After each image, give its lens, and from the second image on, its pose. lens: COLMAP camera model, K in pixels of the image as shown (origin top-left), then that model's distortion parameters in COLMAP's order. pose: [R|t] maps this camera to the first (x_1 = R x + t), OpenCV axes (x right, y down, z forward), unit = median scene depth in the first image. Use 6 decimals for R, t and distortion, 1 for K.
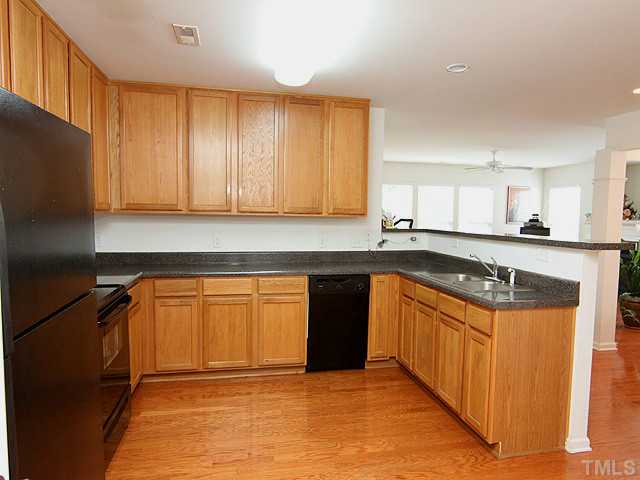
lens RADIAL K [[411.3, 0, 318.3], [0, 411.3, 239.3], [0, 0, 1]] dist [-0.005520, 0.002129]
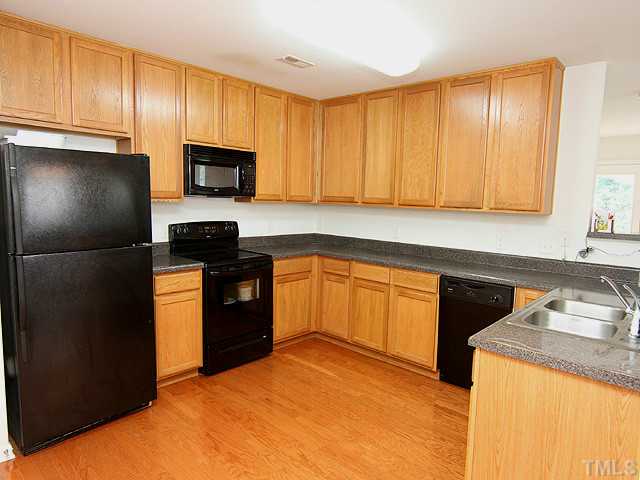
lens RADIAL K [[411.3, 0, 318.7], [0, 411.3, 237.9], [0, 0, 1]] dist [-0.005520, 0.002129]
pose [[0.581404, 0.083873, -0.809280, 0.553845], [-0.071432, 0.996093, 0.051915, -0.022872], [0.810473, 0.027625, 0.585124, 0.241714]]
